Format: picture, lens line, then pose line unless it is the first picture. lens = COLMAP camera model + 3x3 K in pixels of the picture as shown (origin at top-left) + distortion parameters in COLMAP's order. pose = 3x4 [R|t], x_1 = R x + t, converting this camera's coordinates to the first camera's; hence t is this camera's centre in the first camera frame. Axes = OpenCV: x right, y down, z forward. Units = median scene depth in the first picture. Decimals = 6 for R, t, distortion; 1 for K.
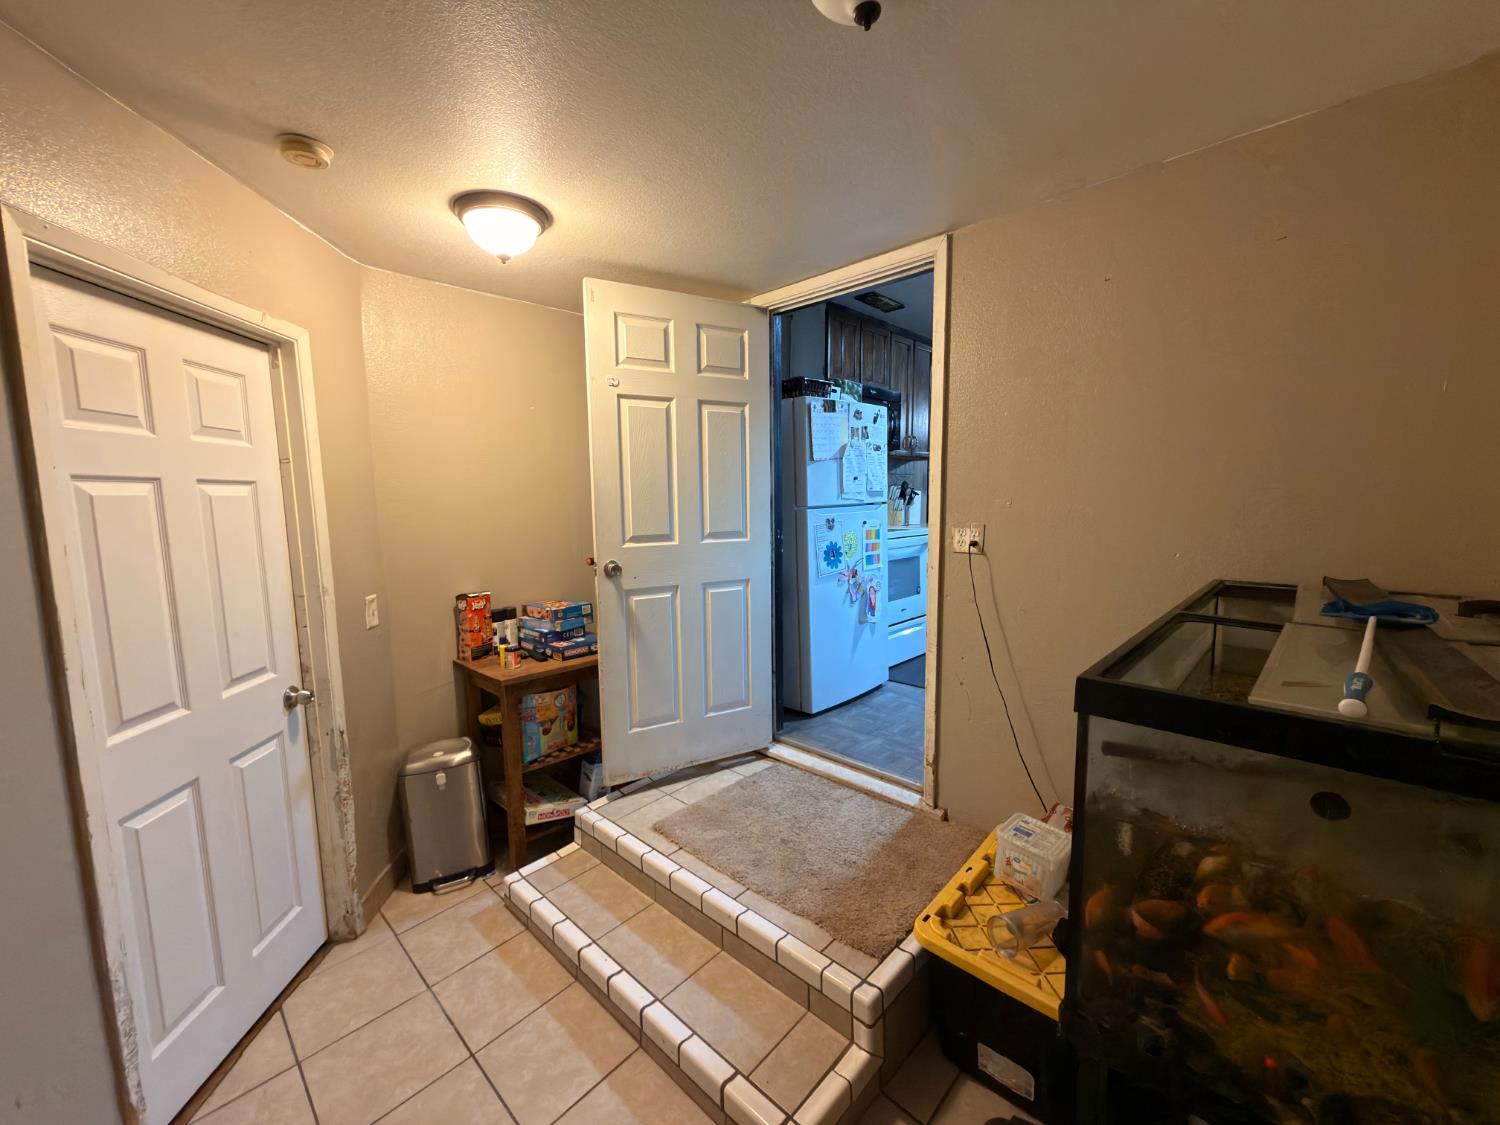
lens RADIAL K [[600.7, 0, 748.6], [0, 600.7, 563.1], [0, 0, 1]] dist [0.000811, -0.000359]
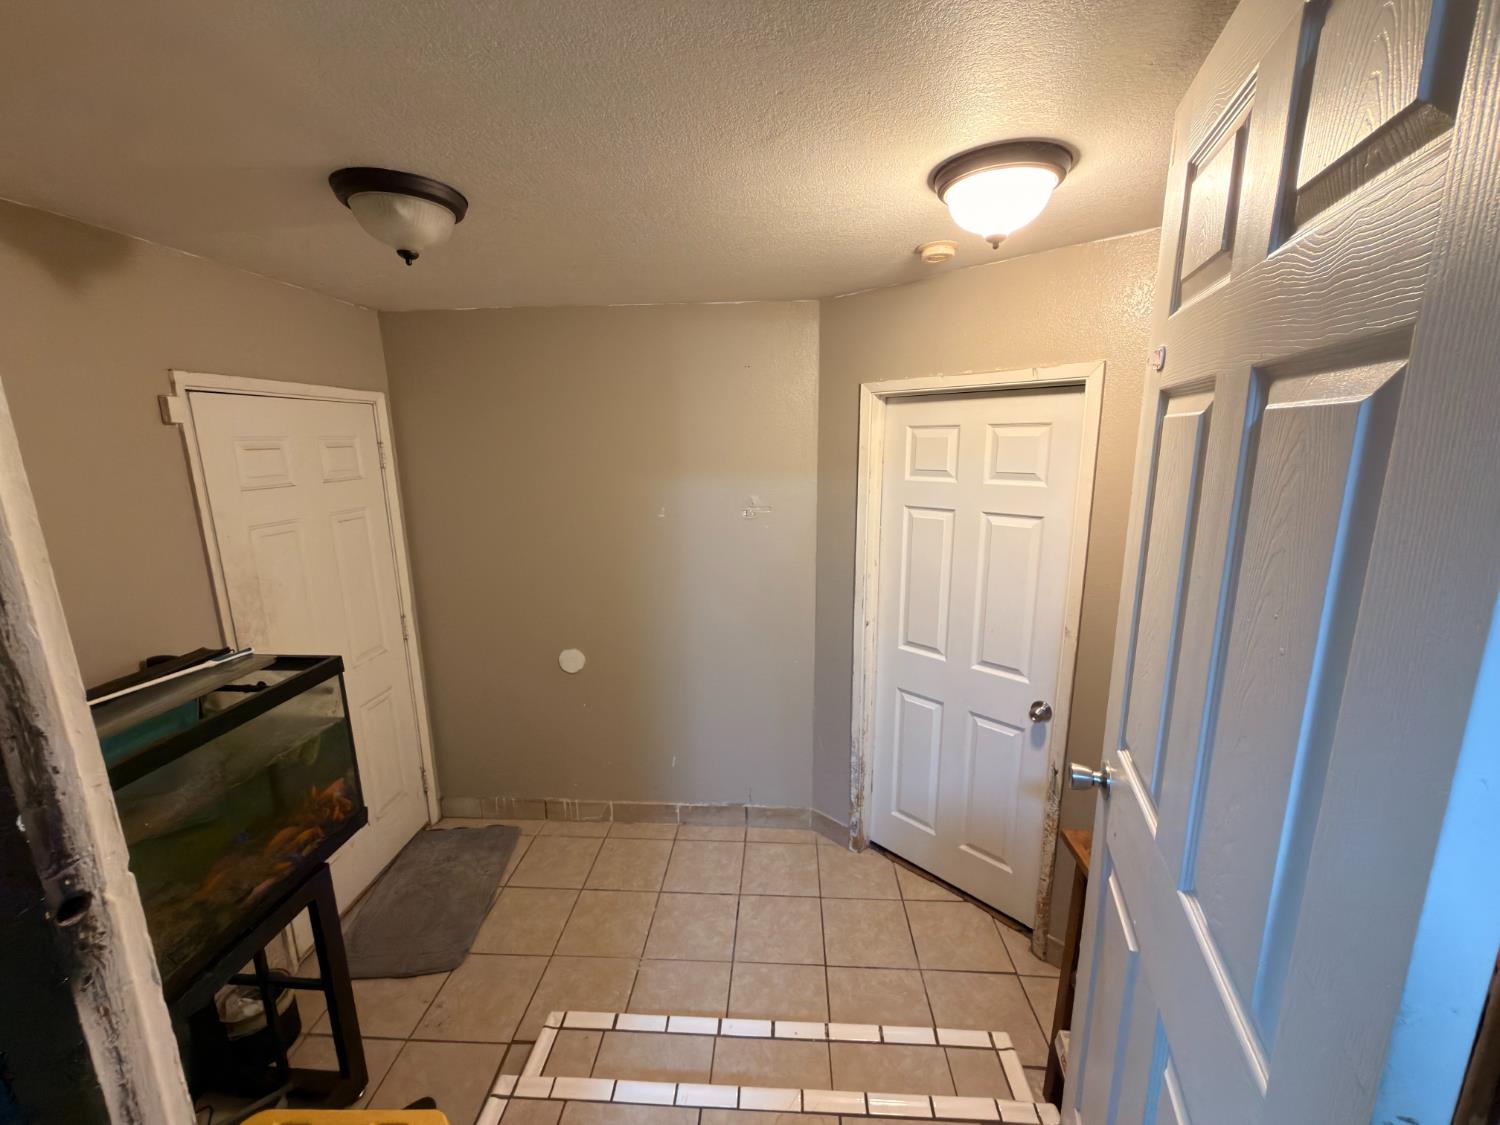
lens RADIAL K [[600.7, 0, 749.6], [0, 600.7, 560.5], [0, 0, 1]] dist [0.000811, -0.000359]
pose [[-0.763361, 0.154413, -0.627245, 0.329562], [-0.046533, 0.955343, 0.291814, -0.373669], [0.644294, 0.251947, -0.722086, 1.532129]]
